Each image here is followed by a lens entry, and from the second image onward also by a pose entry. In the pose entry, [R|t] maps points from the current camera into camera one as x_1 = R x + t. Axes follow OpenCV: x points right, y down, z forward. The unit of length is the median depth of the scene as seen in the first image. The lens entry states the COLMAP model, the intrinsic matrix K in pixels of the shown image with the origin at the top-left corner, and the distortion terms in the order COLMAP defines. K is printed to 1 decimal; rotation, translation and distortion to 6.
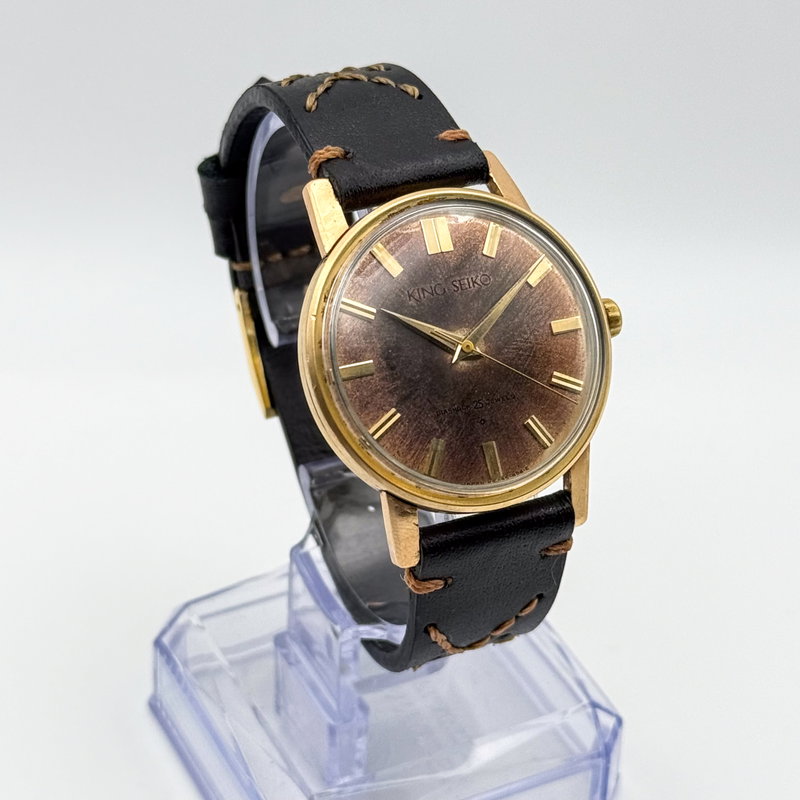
lens RADIAL K [[2216.6, 0, 400.0], [0, 2216.6, 400.0], [0, 0, 1]] dist [-0.003373, -0.329668]
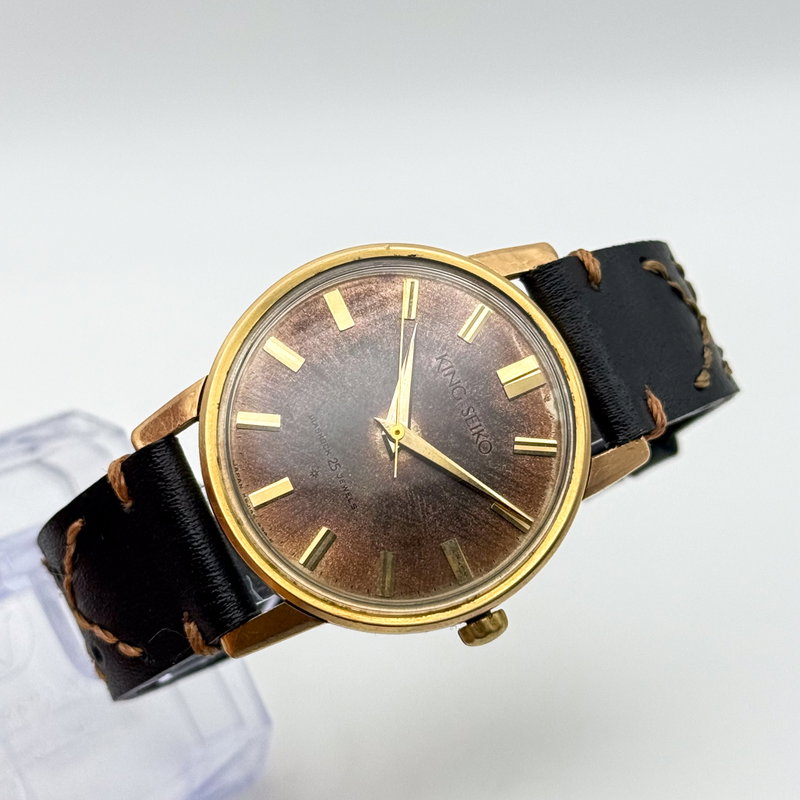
lens RADIAL K [[2216.6, 0, 400.0], [0, 2216.6, 400.0], [0, 0, 1]] dist [-0.003373, -0.329668]
pose [[0.205638, 0.862680, -0.462056, 0.398399], [-0.971944, 0.235126, 0.006427, -0.032692], [0.114186, 0.447771, 0.886827, 0.254492]]
